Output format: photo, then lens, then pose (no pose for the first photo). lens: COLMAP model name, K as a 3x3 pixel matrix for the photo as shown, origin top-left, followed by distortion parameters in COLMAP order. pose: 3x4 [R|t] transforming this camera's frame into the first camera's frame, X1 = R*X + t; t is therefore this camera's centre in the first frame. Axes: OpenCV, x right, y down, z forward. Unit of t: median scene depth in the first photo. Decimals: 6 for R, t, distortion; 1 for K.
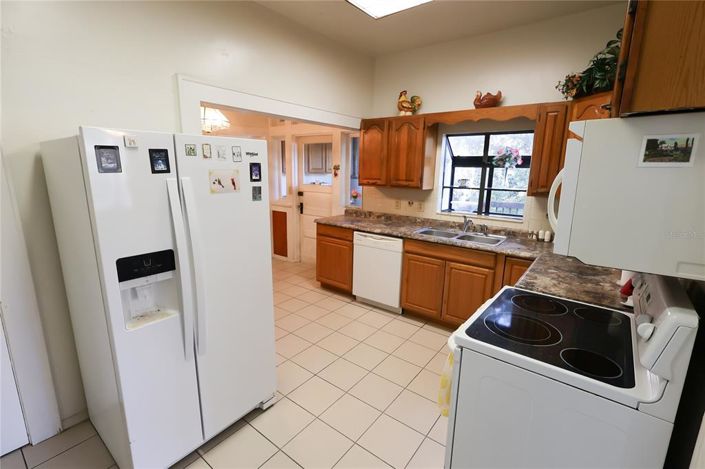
lens RADIAL K [[320.4, 0, 351.7], [0, 320.4, 234.8], [0, 0, 1]] dist [-0.000170, 0.000002]
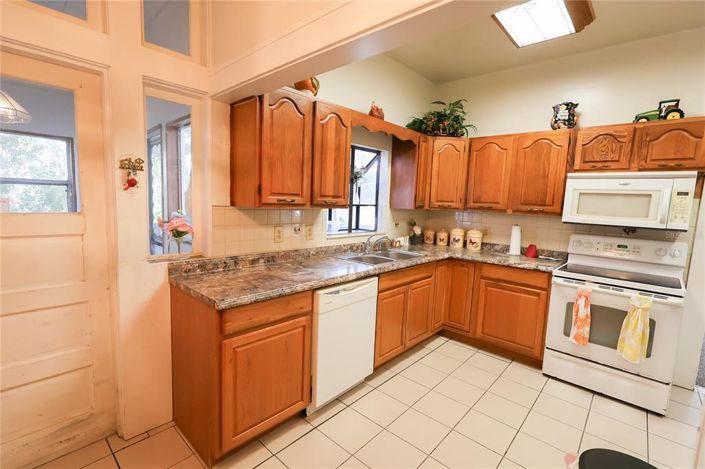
lens RADIAL K [[320.4, 0, 351.7], [0, 320.4, 234.8], [0, 0, 1]] dist [-0.000170, 0.000002]
pose [[0.096201, -0.126117, 0.987340, -0.519723], [0.166179, 0.980053, 0.108994, -0.157950], [-0.981392, 0.153590, 0.115240, 0.893082]]
